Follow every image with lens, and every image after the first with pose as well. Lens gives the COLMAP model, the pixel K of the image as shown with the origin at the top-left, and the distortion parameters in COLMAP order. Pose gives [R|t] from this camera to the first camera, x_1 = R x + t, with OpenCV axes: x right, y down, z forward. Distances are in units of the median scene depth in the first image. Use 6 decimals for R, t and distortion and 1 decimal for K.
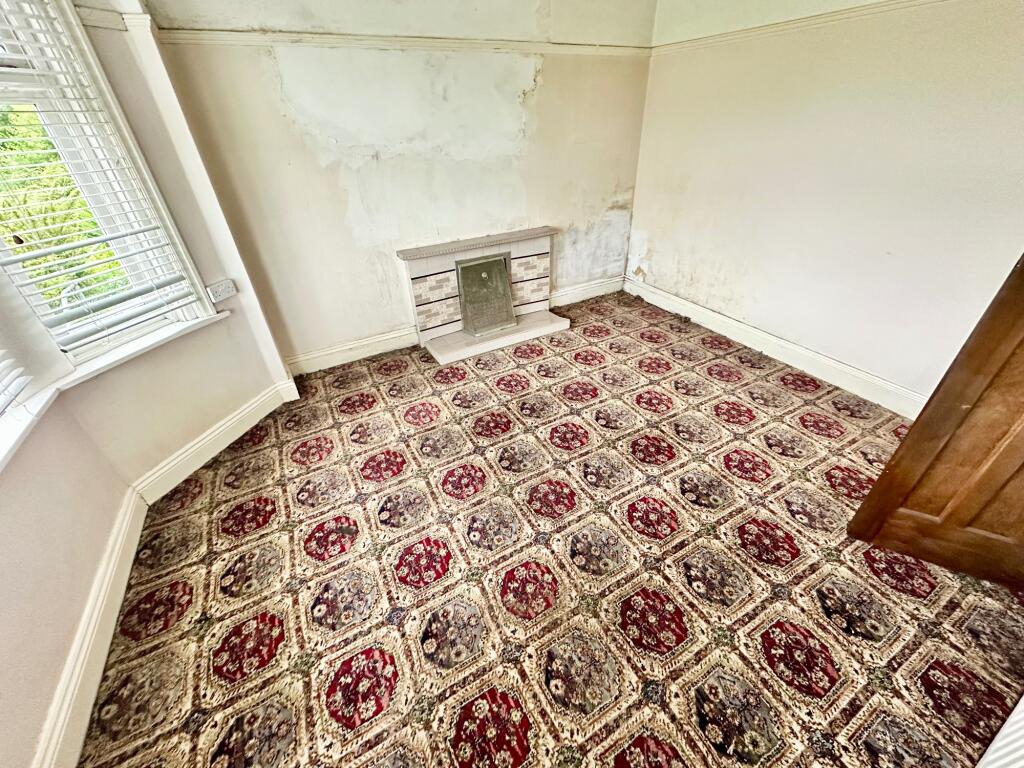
lens RADIAL K [[406.2, 0, 509.9], [0, 406.2, 383.4], [0, 0, 1]] dist [-0.004115, 0.000884]
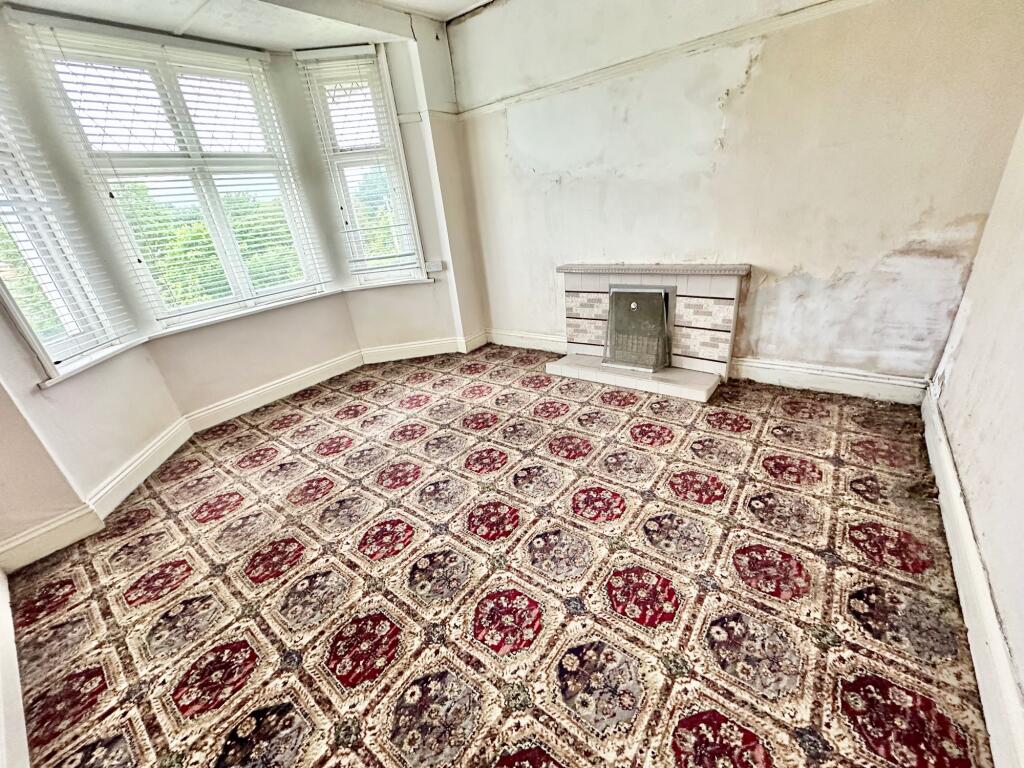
lens RADIAL K [[406.2, 0, 509.9], [0, 406.2, 383.4], [0, 0, 1]] dist [-0.004115, 0.000884]
pose [[0.405945, 0.364679, -0.837985, 0.794134], [-0.426803, 0.886450, 0.179014, -0.196232], [0.808114, 0.284985, 0.515495, 0.455965]]
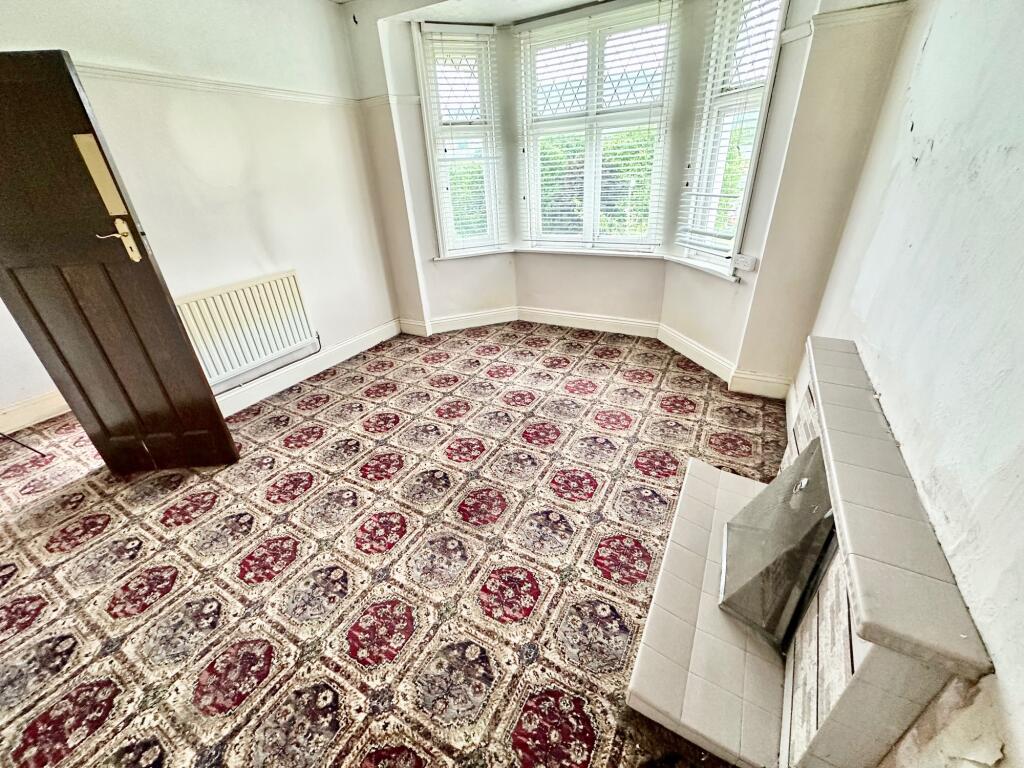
lens RADIAL K [[406.2, 0, 509.9], [0, 406.2, 383.4], [0, 0, 1]] dist [-0.004115, 0.000884]
pose [[-0.840746, 0.320857, -0.436116, 0.388638], [-0.228090, 0.520632, 0.822750, -0.712677], [0.491041, 0.791197, -0.364535, 1.151250]]
